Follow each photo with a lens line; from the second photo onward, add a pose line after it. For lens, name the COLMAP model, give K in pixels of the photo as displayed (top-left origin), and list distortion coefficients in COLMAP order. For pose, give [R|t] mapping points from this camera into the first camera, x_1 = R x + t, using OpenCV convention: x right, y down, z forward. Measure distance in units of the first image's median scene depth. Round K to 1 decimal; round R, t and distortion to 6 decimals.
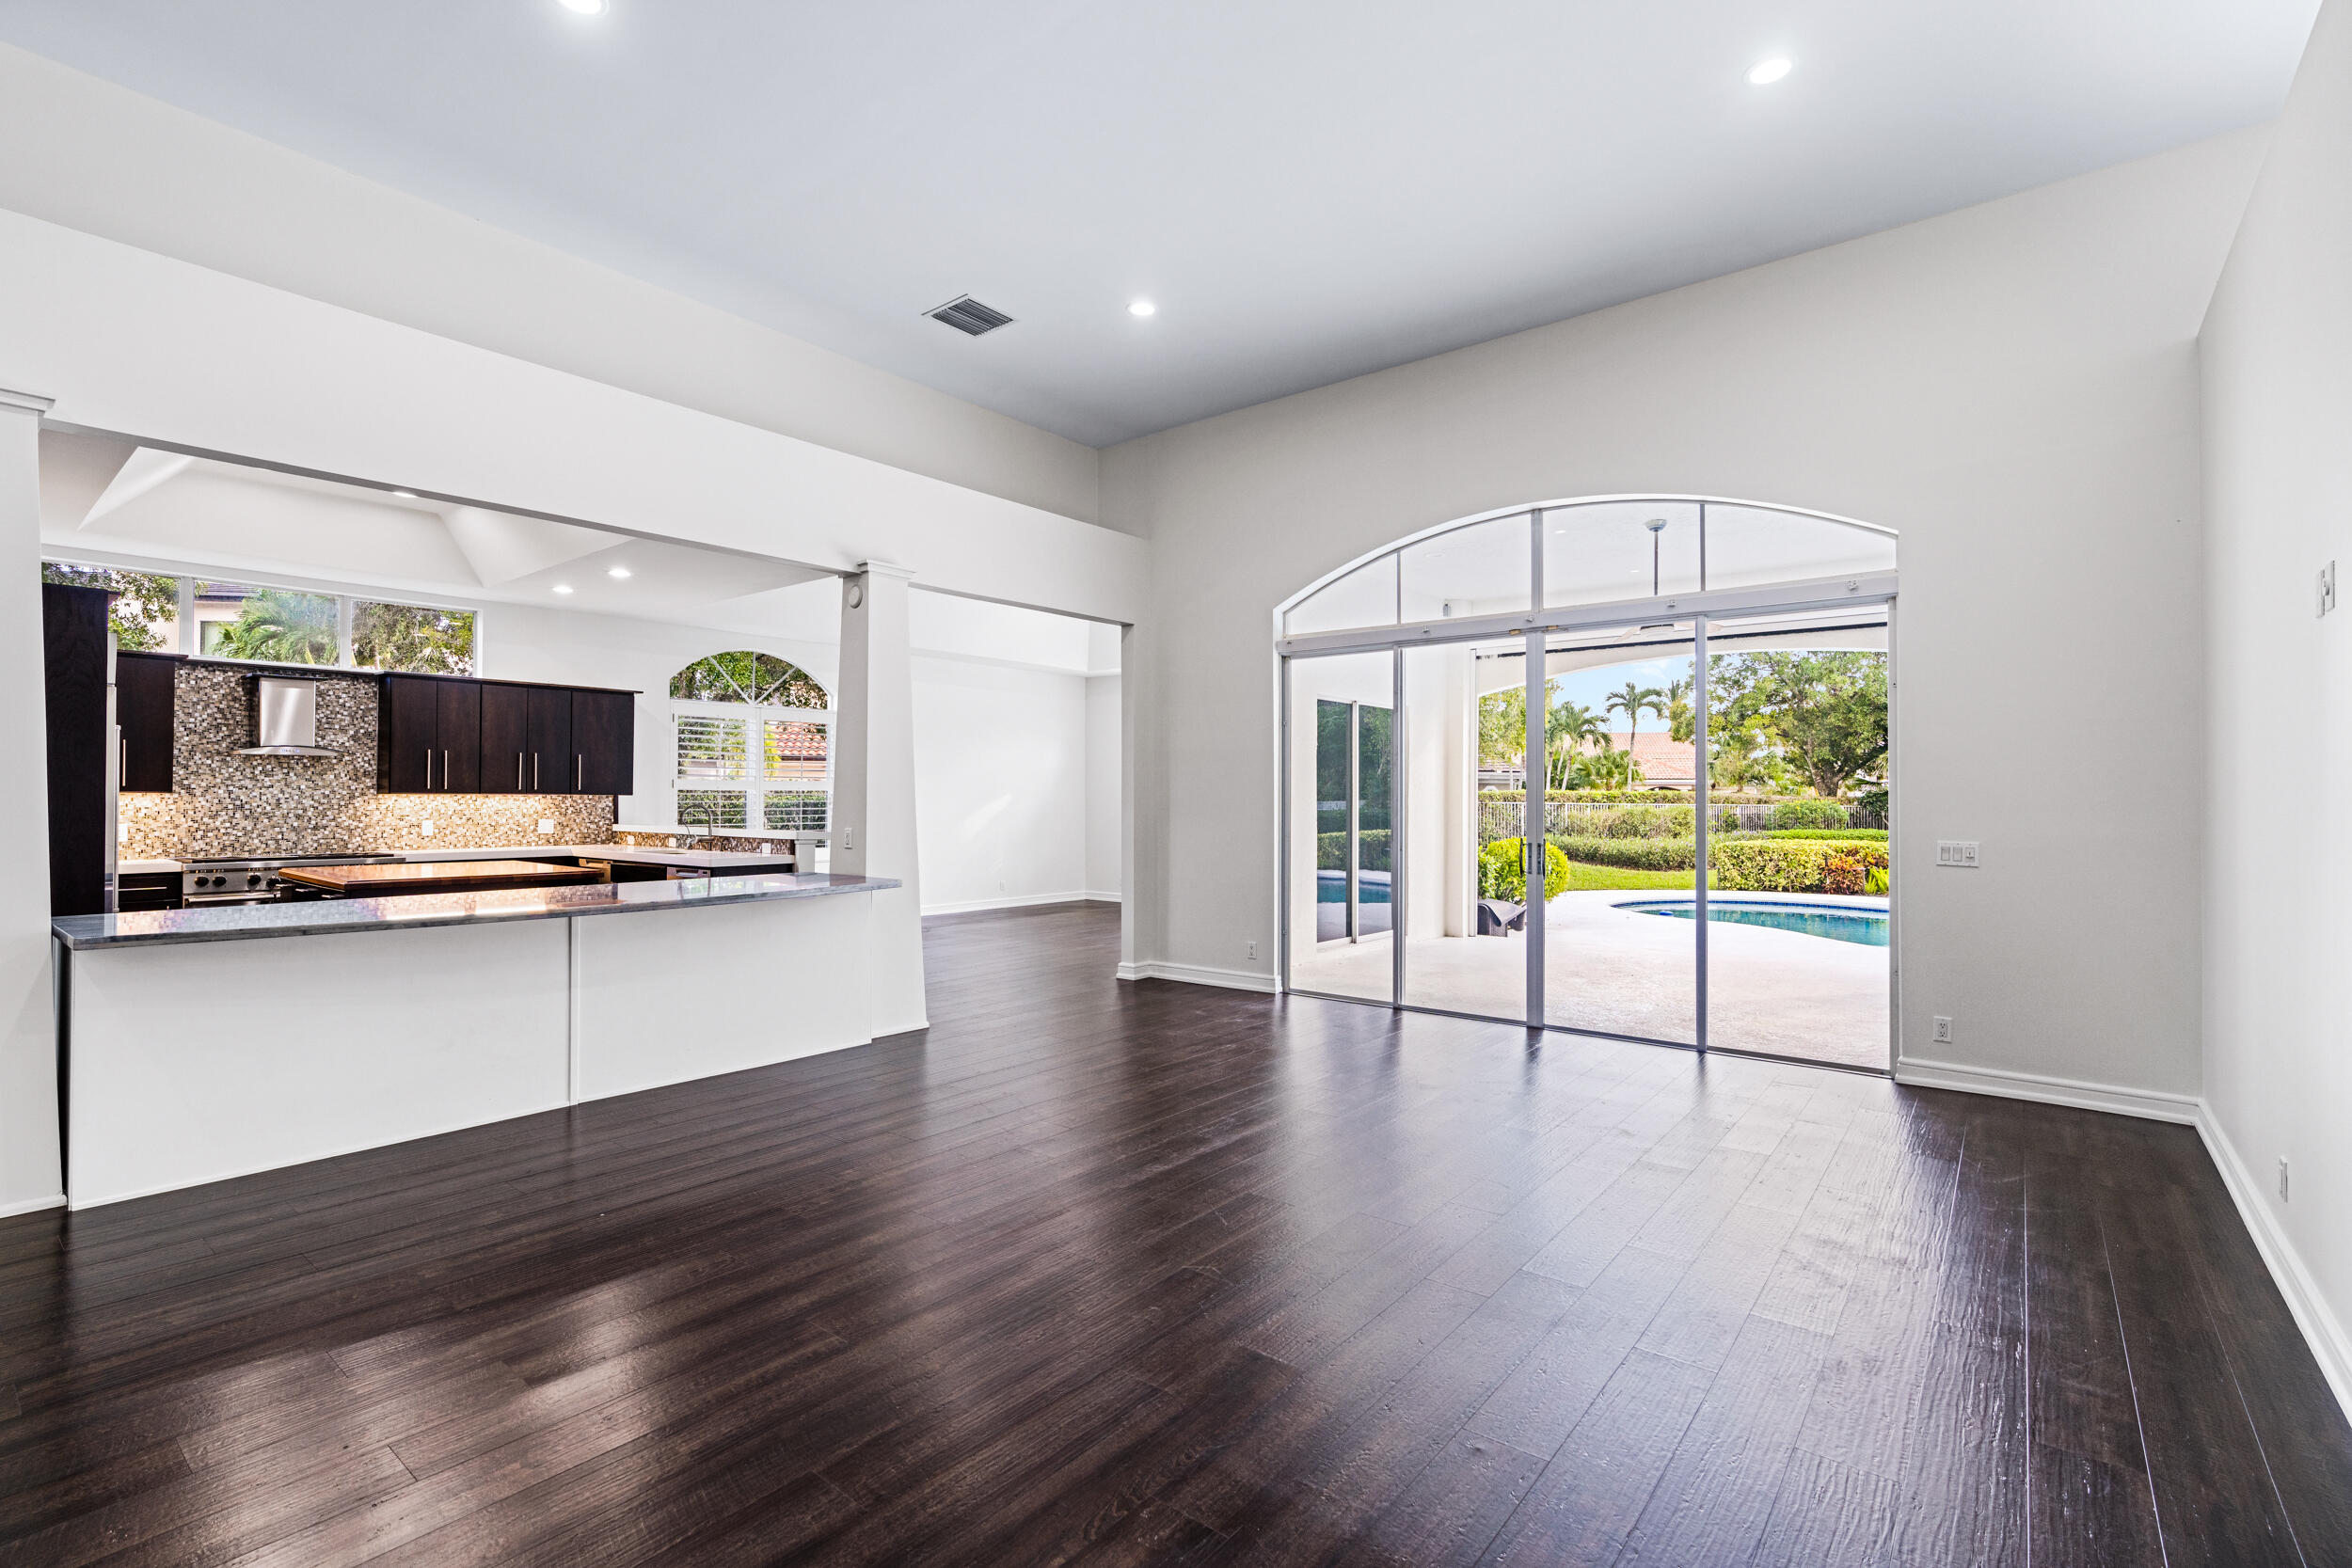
lens RADIAL K [[1065.3, 0, 1169.8], [0, 1065.3, 793.3], [0, 0, 1]] dist [-0.004146, 0.000428]
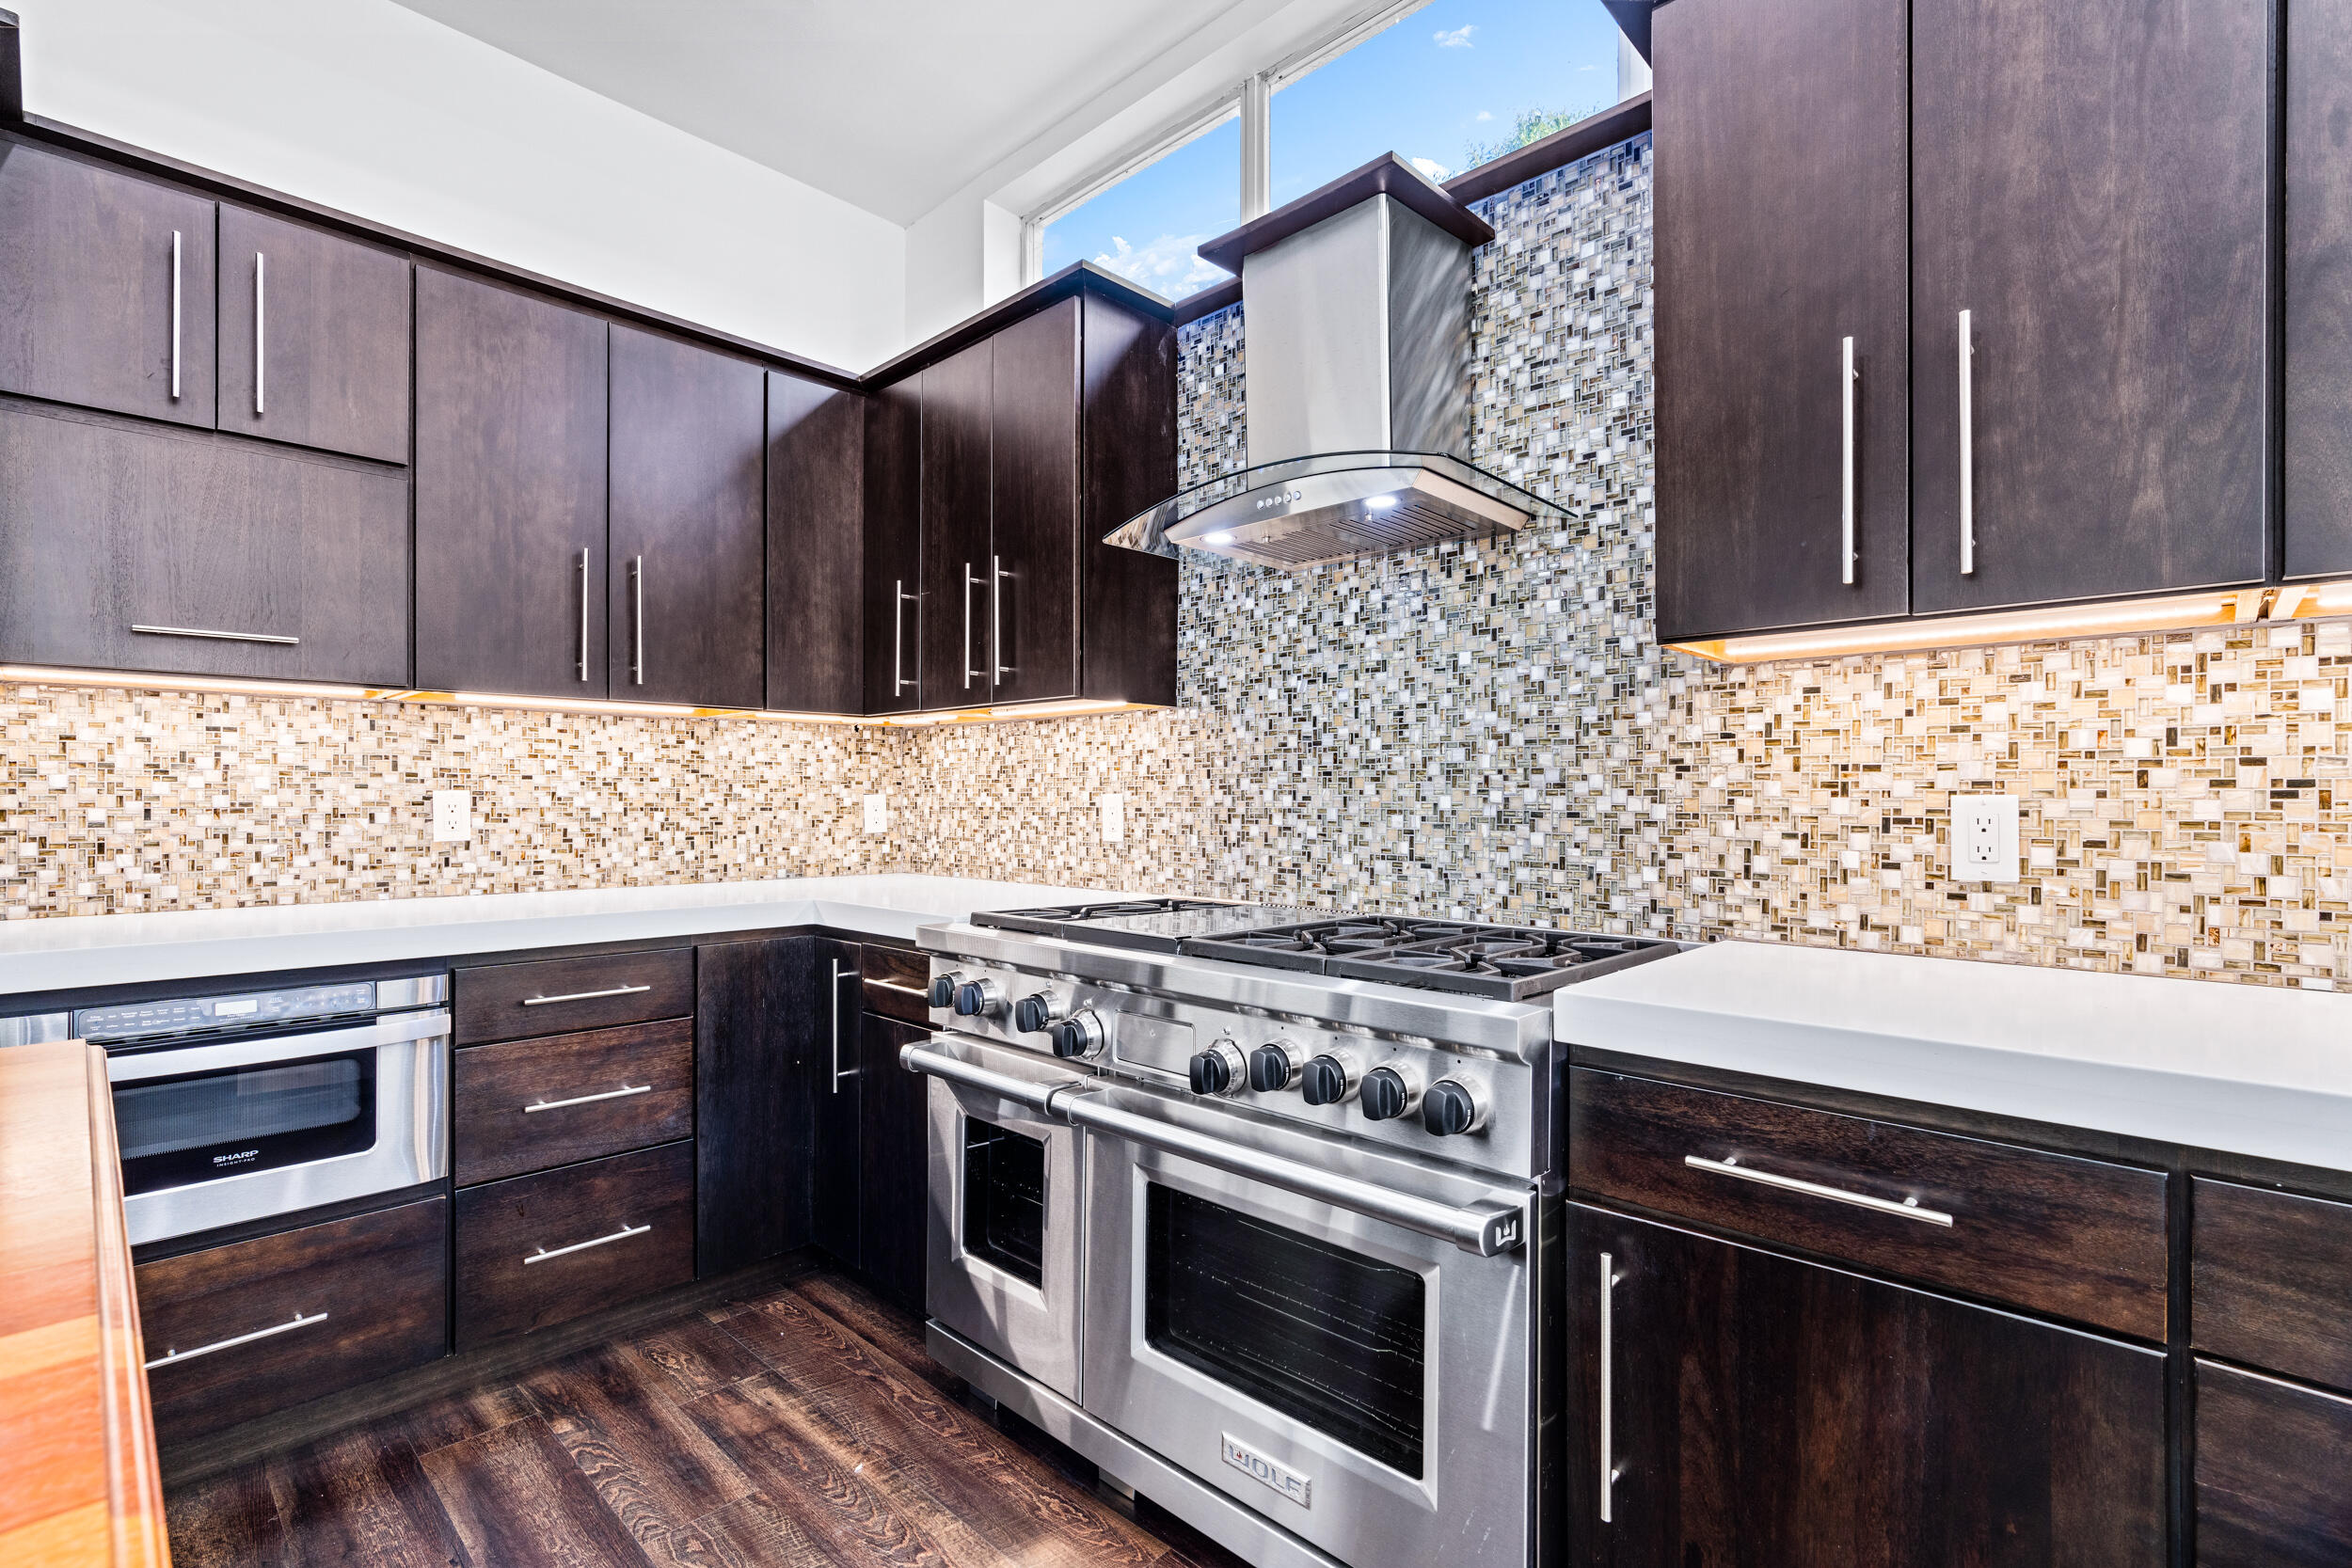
lens RADIAL K [[1074.8, 0, 1161.0], [0, 1074.8, 798.6], [0, 0, 1]] dist [0.000770, 0.000963]
pose [[-0.095211, -0.001987, -0.995455, -0.533352], [0.002711, 0.999994, -0.002256, 0.027464], [0.995453, -0.002914, -0.095205, 0.923114]]
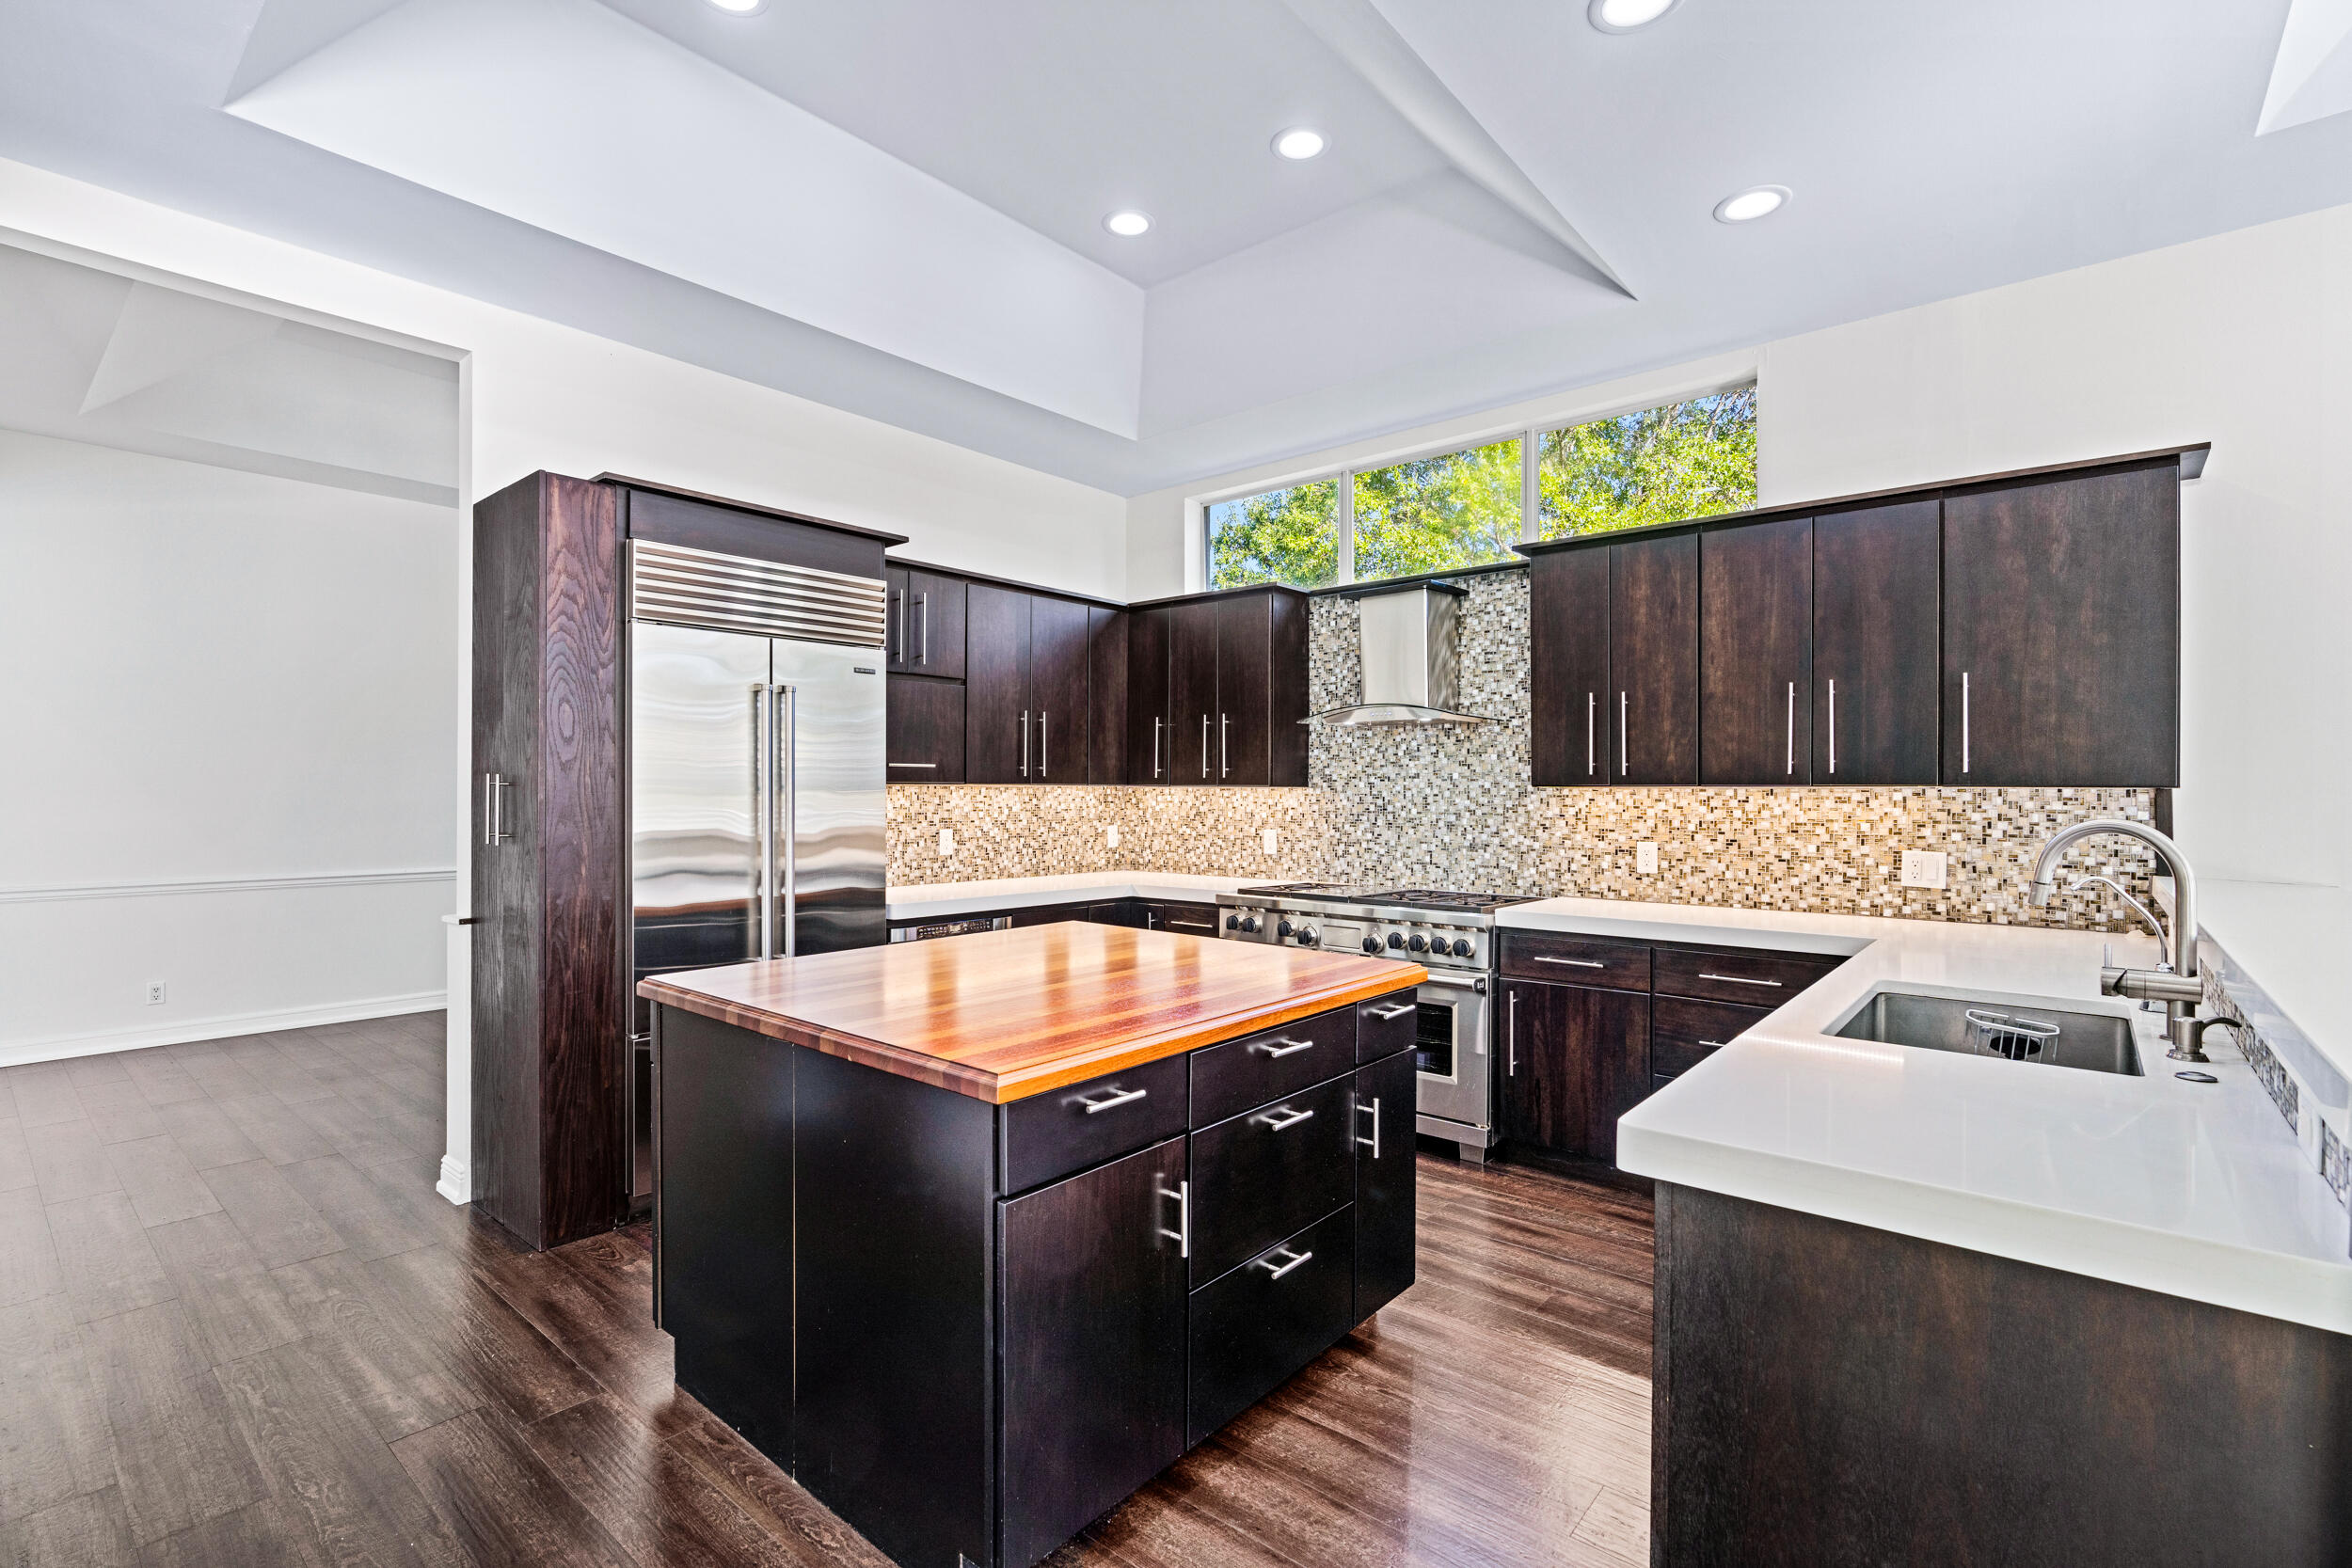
lens RADIAL K [[1065.3, 0, 1169.8], [0, 1065.3, 793.3], [0, 0, 1]] dist [-0.004146, 0.000428]
pose [[-0.034070, -0.002747, -0.999416, -0.218468], [0.001004, 0.999996, -0.002782, 0.004969], [0.999419, -0.001099, -0.034068, 0.837203]]
